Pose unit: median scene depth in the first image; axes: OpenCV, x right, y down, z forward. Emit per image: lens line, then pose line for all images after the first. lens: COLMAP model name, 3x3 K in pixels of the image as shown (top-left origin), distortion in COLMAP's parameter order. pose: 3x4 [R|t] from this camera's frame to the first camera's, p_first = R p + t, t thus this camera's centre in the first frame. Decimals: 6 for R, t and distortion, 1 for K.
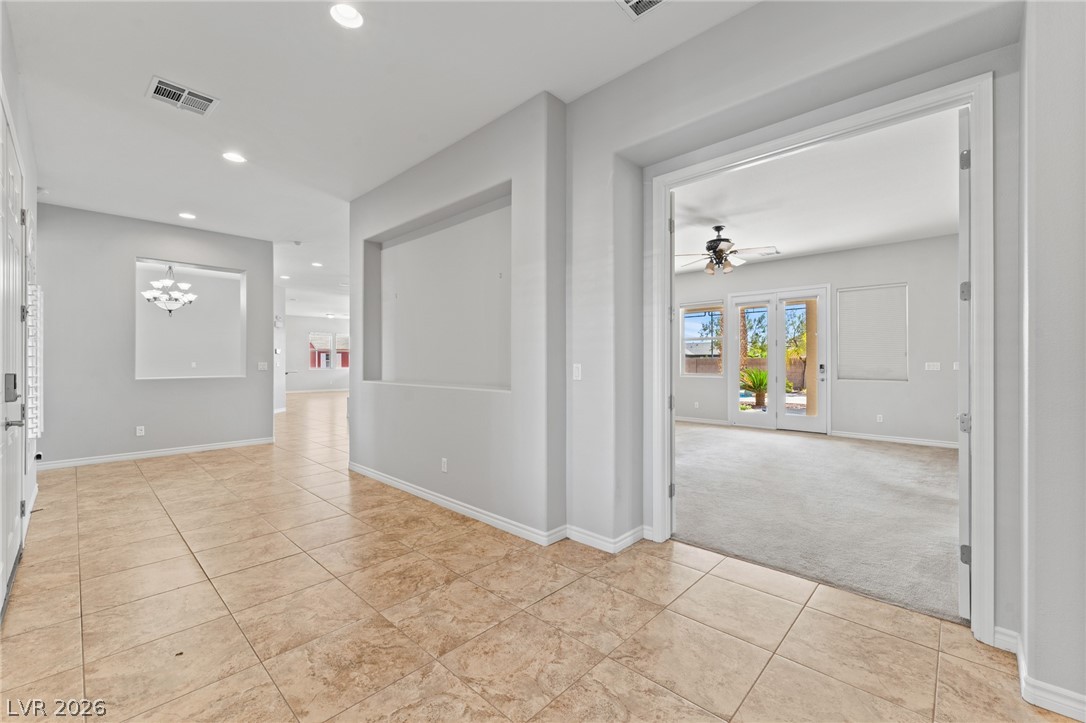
lens RADIAL K [[444.8, 0, 543.7], [0, 444.8, 363.6], [0, 0, 1]] dist [0.002241, -0.000012]
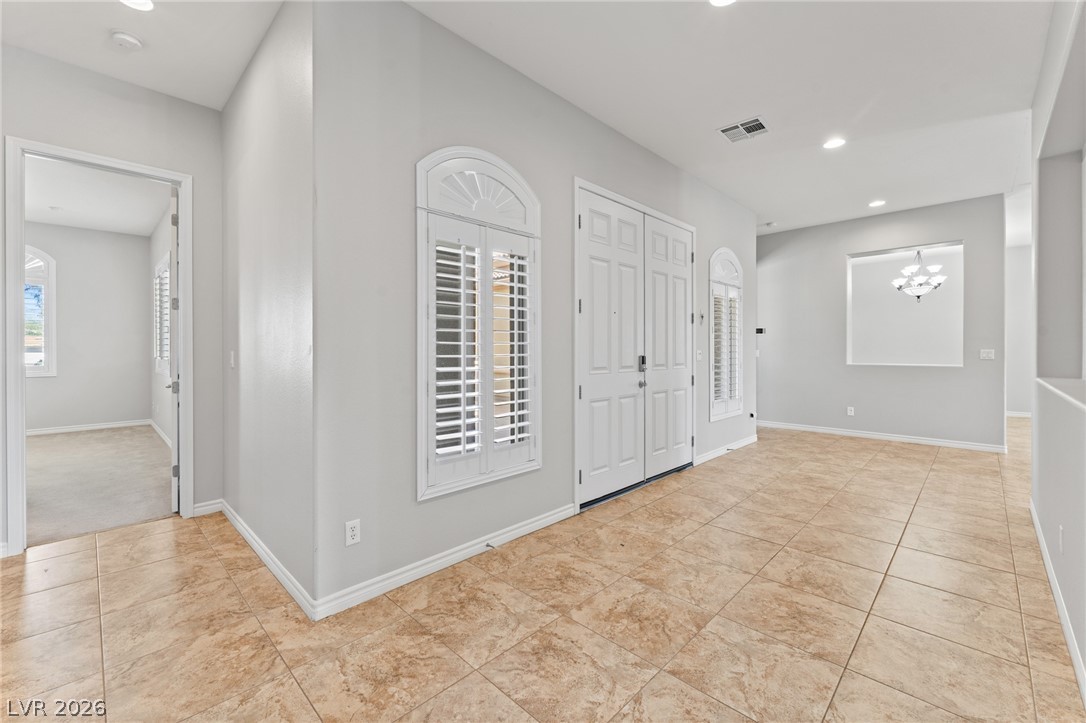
lens RADIAL K [[448.6, 0, 535.1], [0, 448.6, 349.6], [0, 0, 1]] dist [-0.000300, 0.000006]
pose [[-0.029543, 0.000605, -0.999563, 0.382720], [-0.002793, 0.999996, 0.000688, -0.000268], [0.999560, 0.002812, -0.029542, 0.419121]]
